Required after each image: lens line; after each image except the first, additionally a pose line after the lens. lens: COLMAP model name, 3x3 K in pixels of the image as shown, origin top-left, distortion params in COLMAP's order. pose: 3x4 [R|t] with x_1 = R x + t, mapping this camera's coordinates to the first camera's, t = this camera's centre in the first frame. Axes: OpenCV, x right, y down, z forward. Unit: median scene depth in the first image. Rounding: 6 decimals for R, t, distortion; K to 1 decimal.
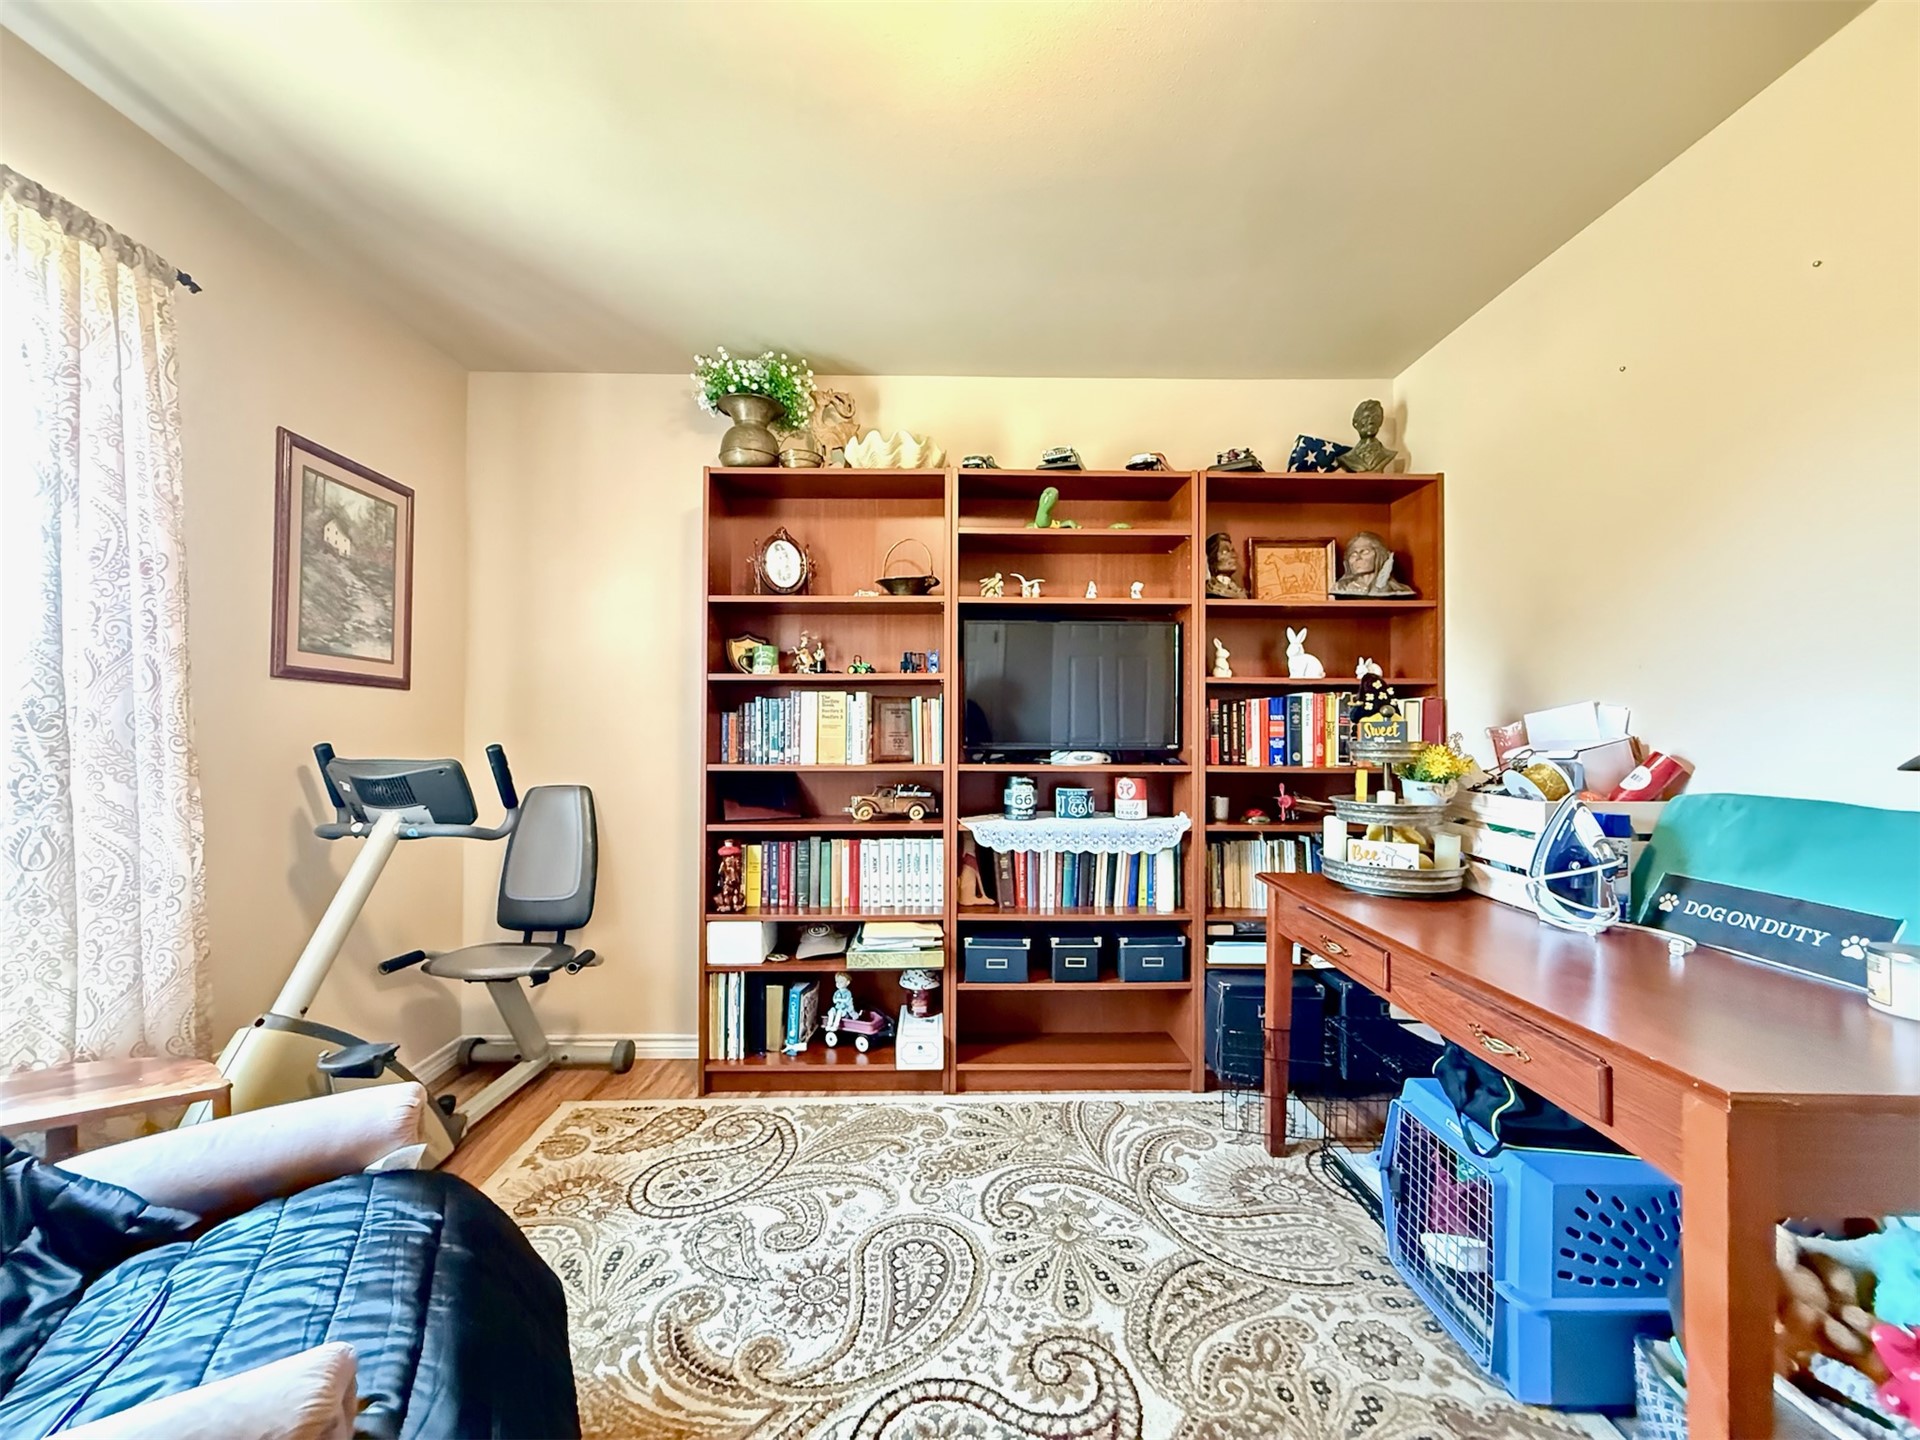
lens RADIAL K [[762.3, 0, 955.0], [0, 762.3, 720.4], [0, 0, 1]] dist [-0.001433, 0.000397]
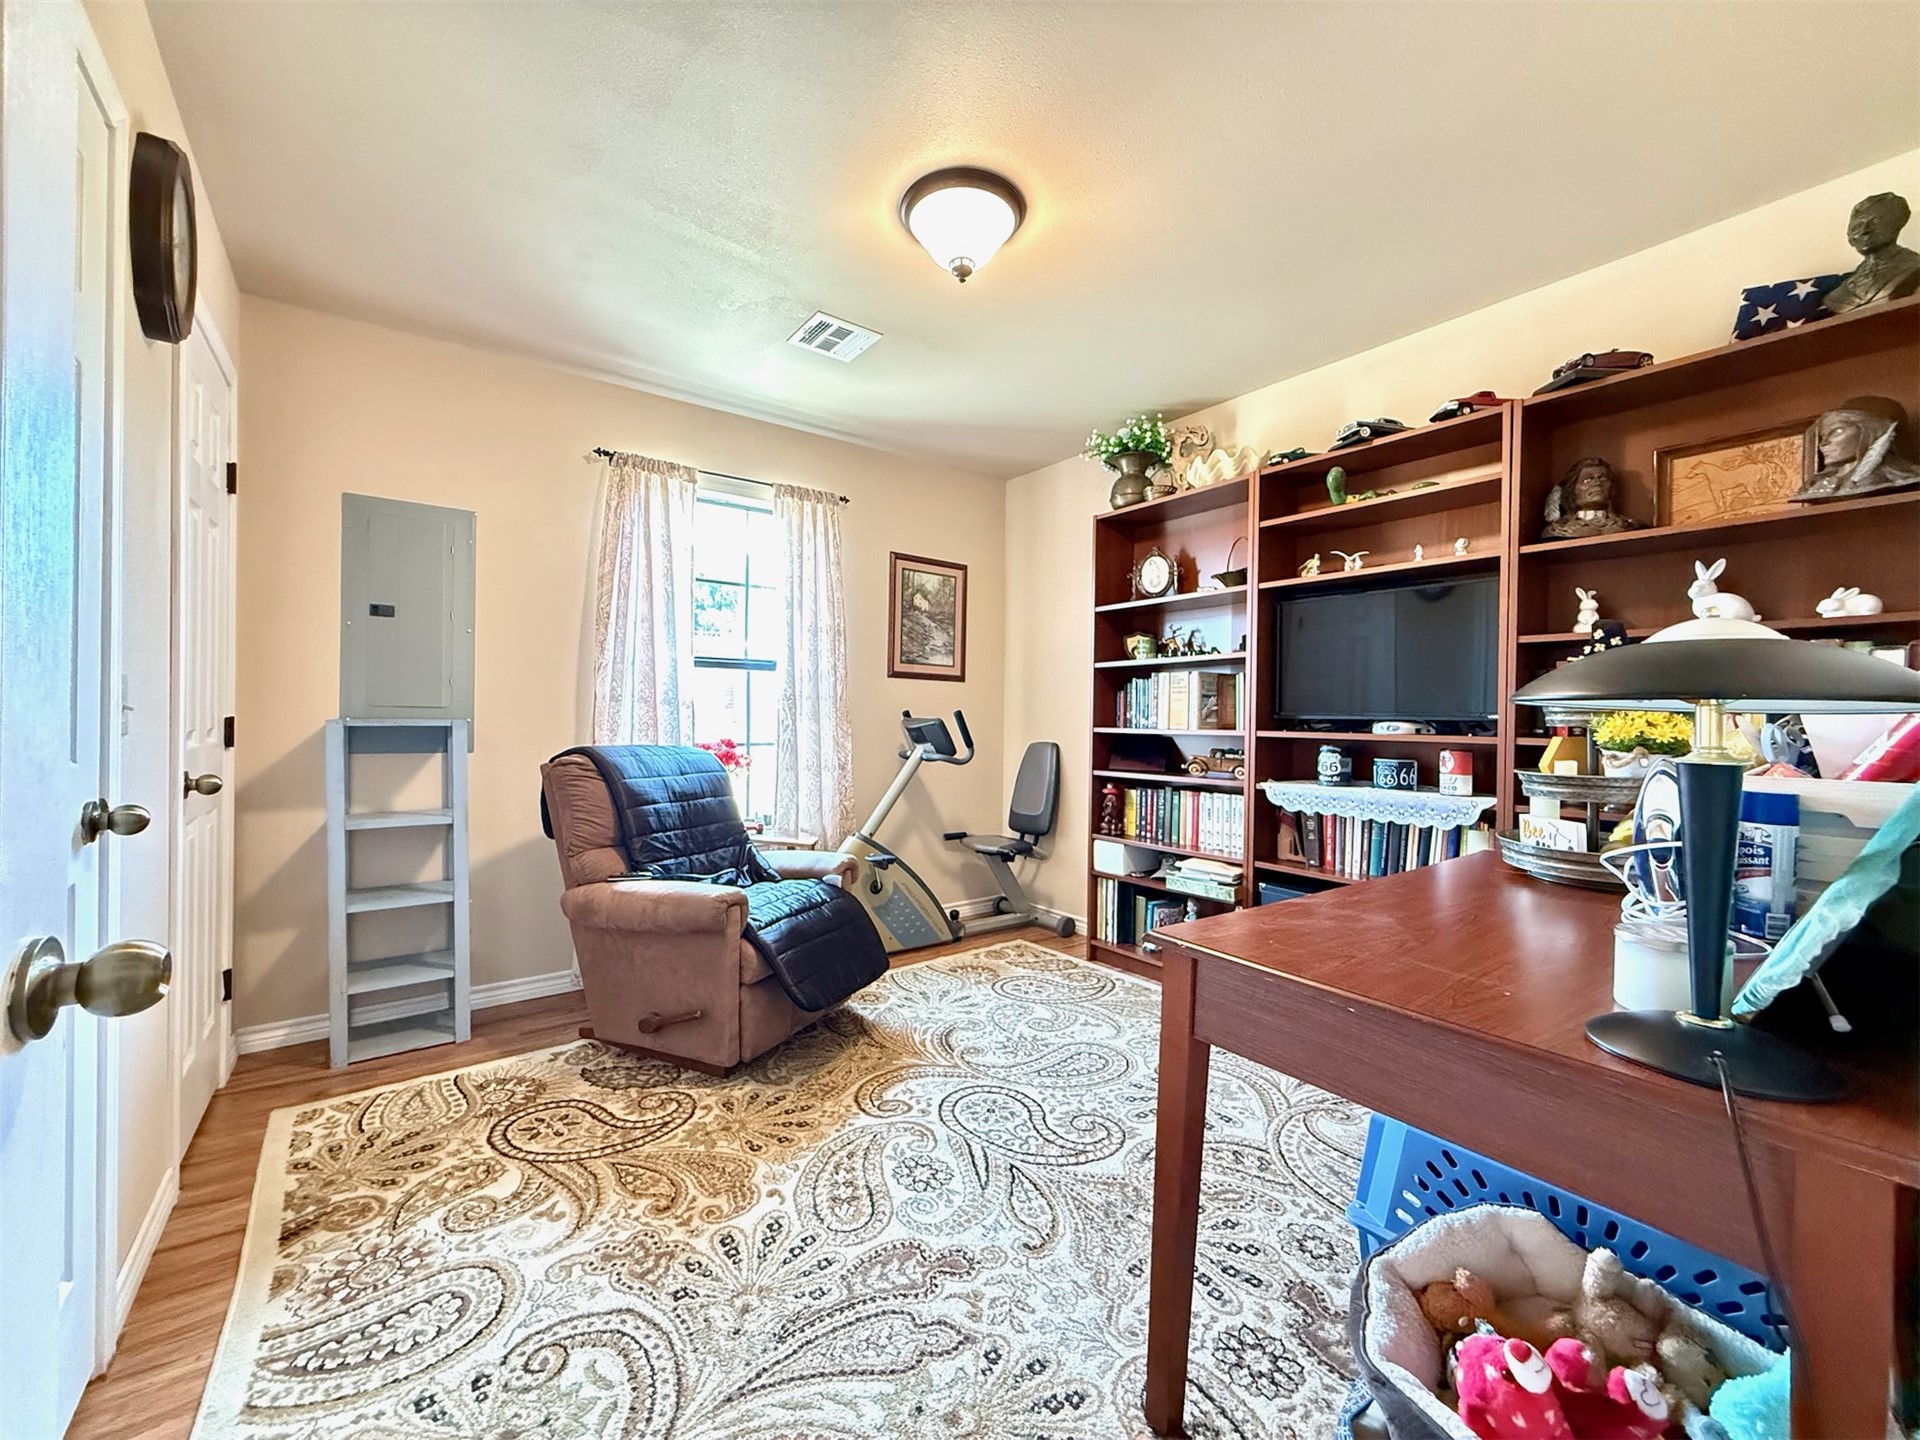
lens RADIAL K [[764.3, 0, 955.9], [0, 764.3, 721.2], [0, 0, 1]] dist [-0.000555, 0.000588]
pose [[0.593234, 0.007939, -0.804991, 0.640246], [0.002317, 0.999930, 0.011570, 0.027888], [0.805027, -0.008729, 0.593174, -0.040835]]
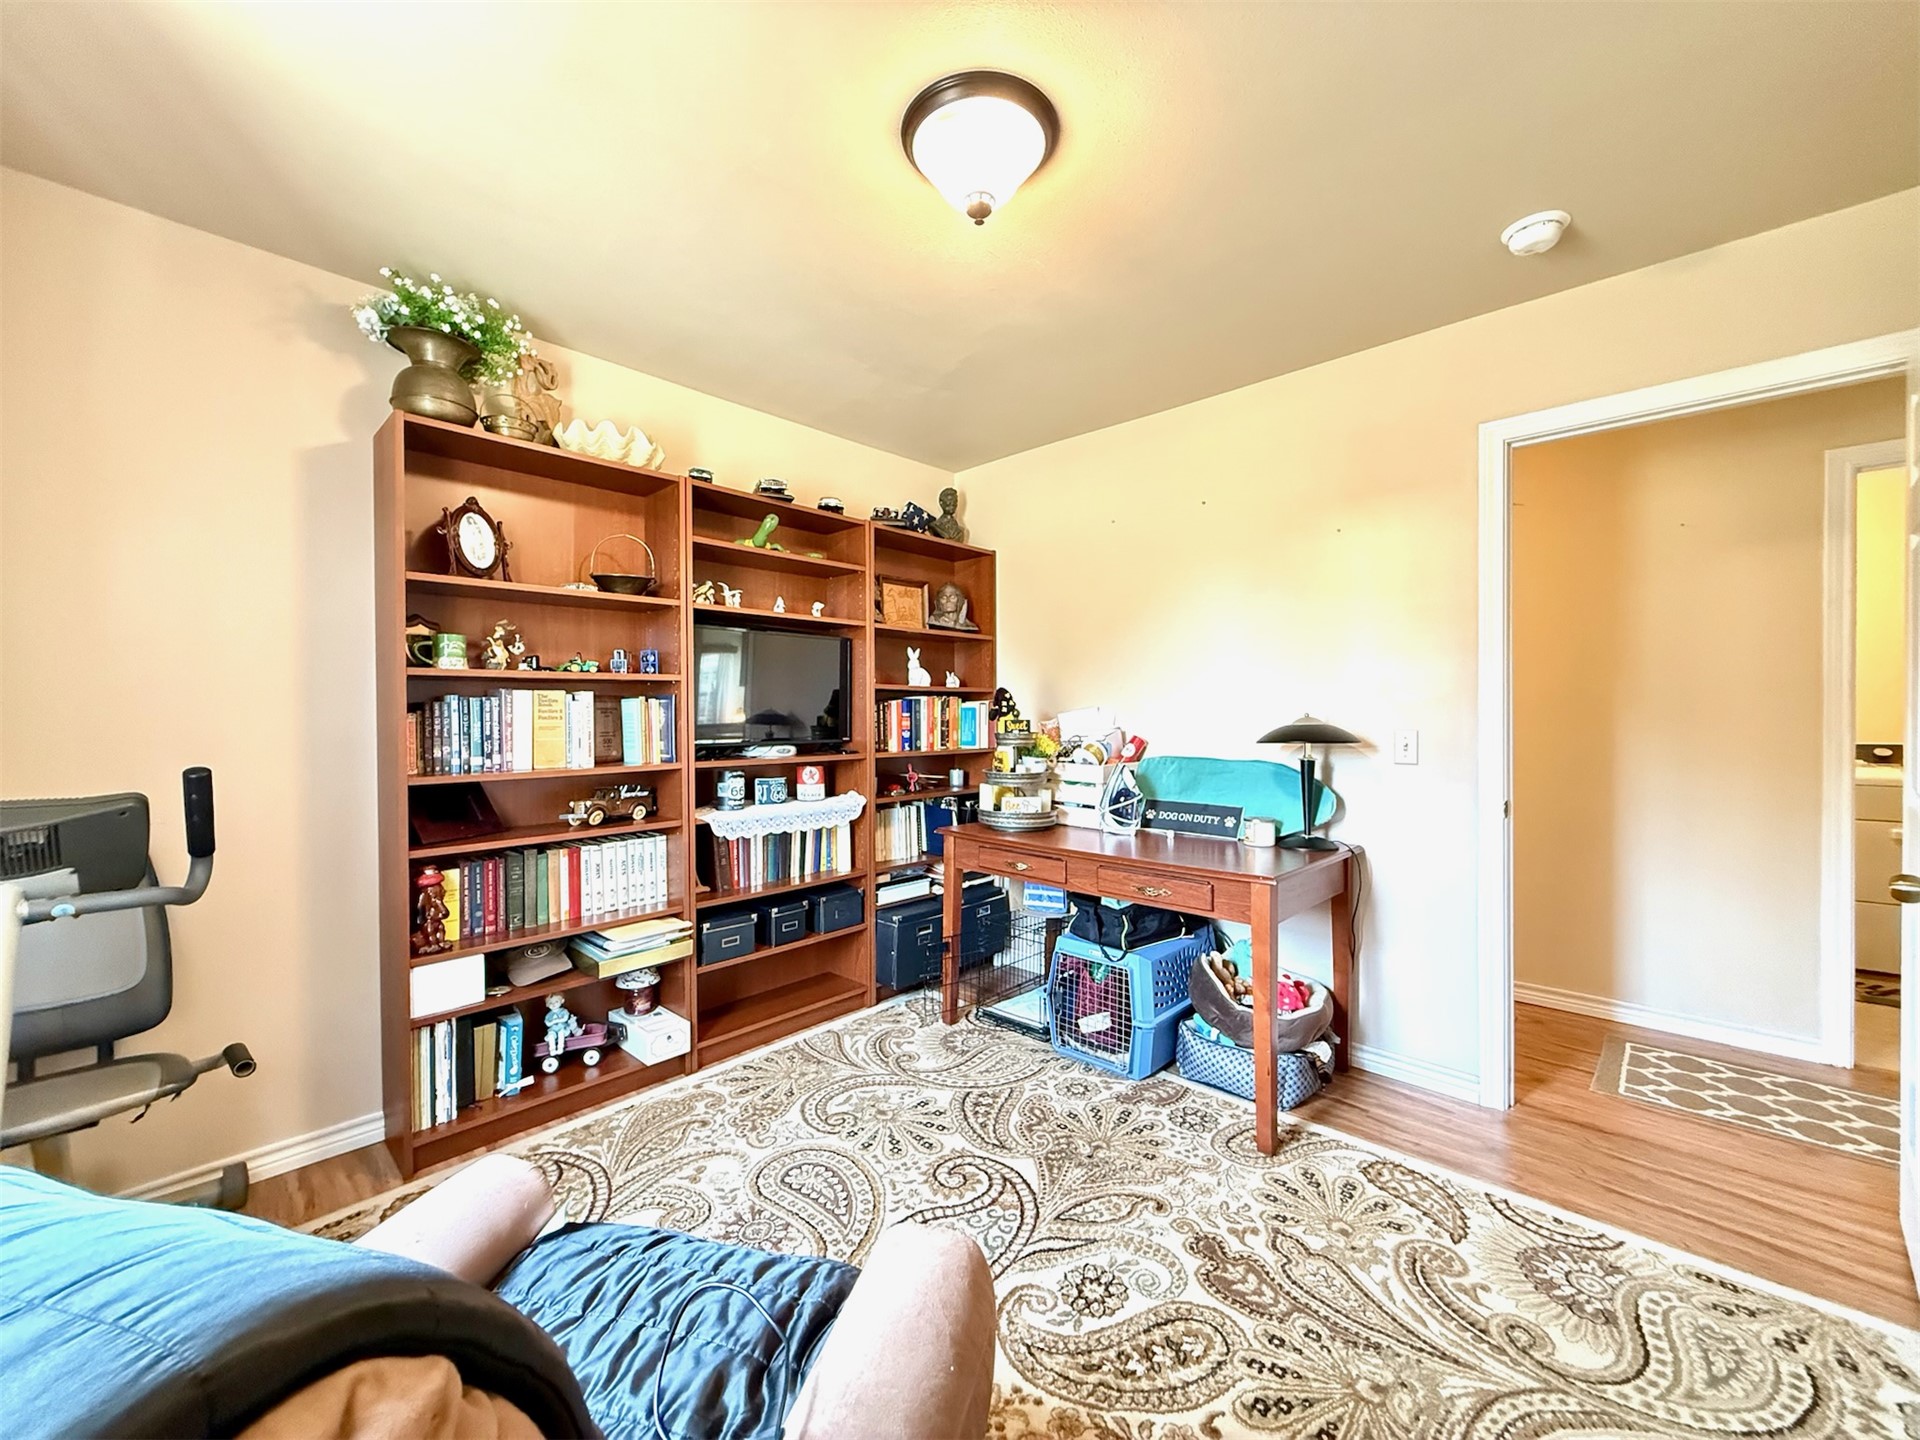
lens RADIAL K [[762.3, 0, 955.0], [0, 762.3, 720.4], [0, 0, 1]] dist [-0.001433, 0.000397]
pose [[0.697058, -0.012869, 0.716899, -0.485827], [-0.003401, 0.999768, 0.021254, -0.023004], [-0.717007, -0.017253, 0.696853, 0.008251]]
